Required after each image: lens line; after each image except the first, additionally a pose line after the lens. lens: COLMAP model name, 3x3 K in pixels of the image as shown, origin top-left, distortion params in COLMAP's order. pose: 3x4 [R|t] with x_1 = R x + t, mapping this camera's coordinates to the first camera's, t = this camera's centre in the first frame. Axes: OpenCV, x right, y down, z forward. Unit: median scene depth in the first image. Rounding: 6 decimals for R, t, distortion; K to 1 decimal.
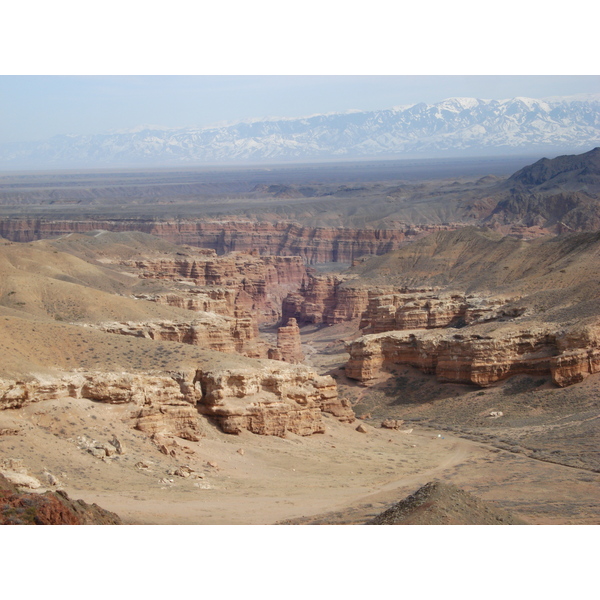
lens RADIAL K [[1560.9, 0, 299.9], [0, 1560.9, 300.1], [0, 0, 1]] dist [0.697238, 0.000000]
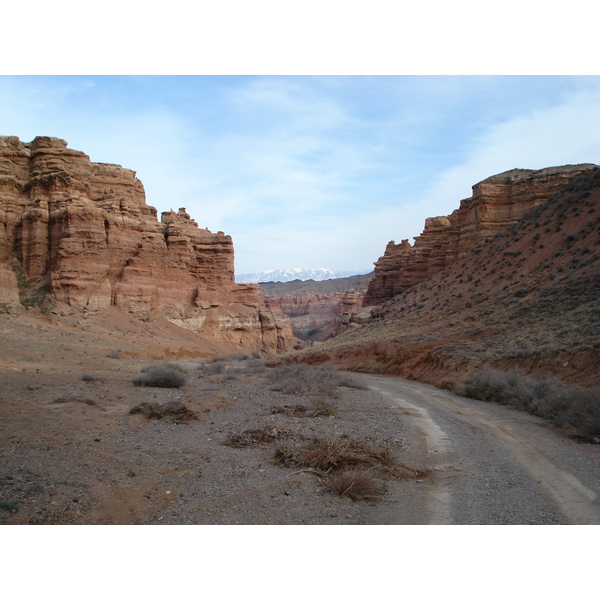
lens RADIAL K [[686.6, 0, 299.5], [0, 686.6, 298.9], [0, 0, 1]] dist [-0.100543, 0.000000]
pose [[0.993628, 0.003668, 0.112649, -0.012089], [0.006249, 0.996140, -0.087557, 0.007268], [-0.112536, 0.087703, 0.989770, 0.425882]]
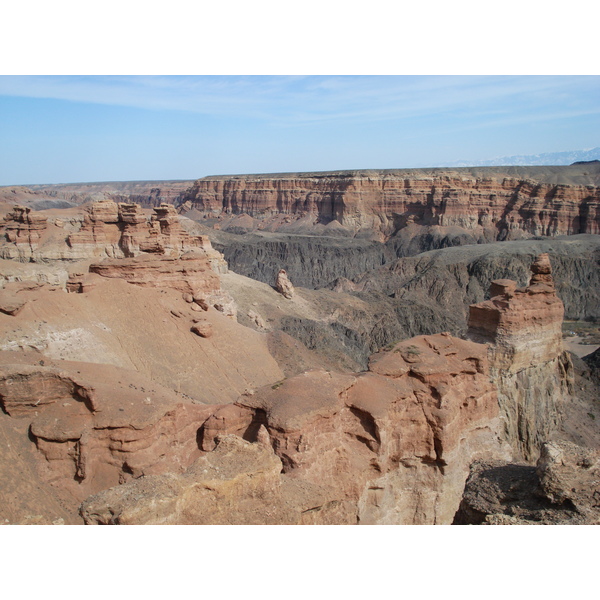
lens RADIAL K [[686.6, 0, 298.7], [0, 686.6, 305.7], [0, 0, 1]] dist [-0.100543, 0.000000]
pose [[0.946404, 0.061129, -0.317148, -0.000817], [-0.029813, 0.994268, 0.102677, -0.018650], [0.321607, -0.087719, 0.942801, 0.657216]]
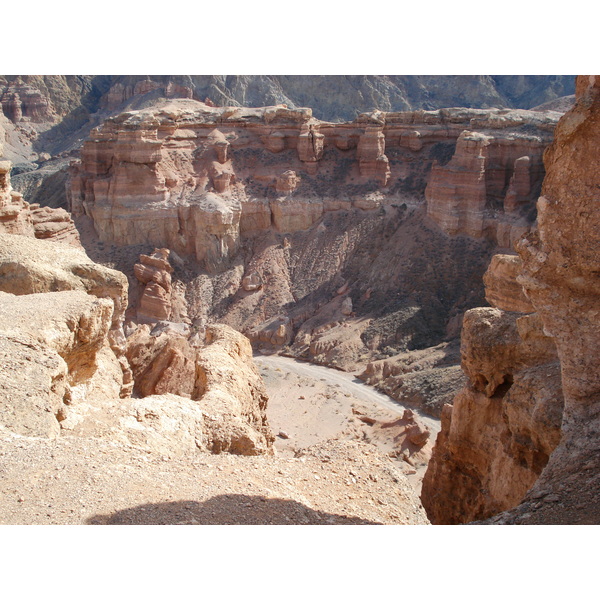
lens RADIAL K [[686.6, 0, 299.2], [0, 686.6, 299.7], [0, 0, 1]] dist [-0.100543, 0.000000]
pose [[0.551148, -0.256643, 0.793959, -0.022795], [0.060484, 0.961309, 0.268752, -0.018733], [-0.832213, -0.100100, 0.545346, 0.621281]]
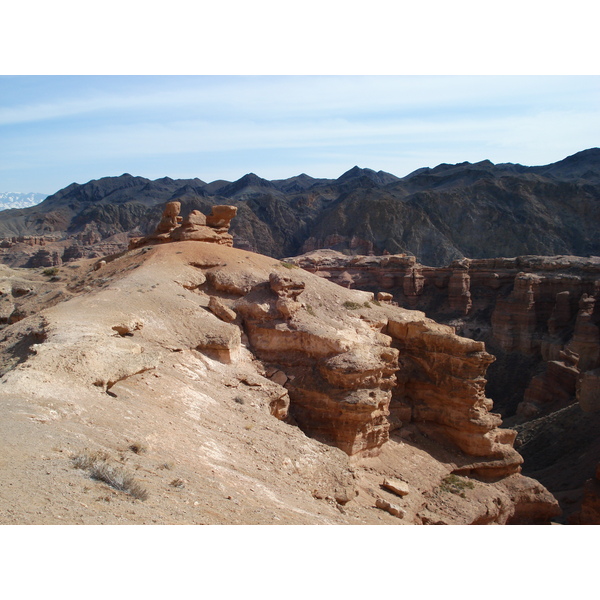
lens RADIAL K [[686.6, 0, 309.3], [0, 686.6, 310.1], [0, 0, 1]] dist [-0.100543, 0.000000]
pose [[0.769301, -0.078122, 0.634093, -0.035129], [0.057271, 0.996933, 0.053342, -0.016850], [-0.636315, -0.004721, 0.771415, 0.590677]]
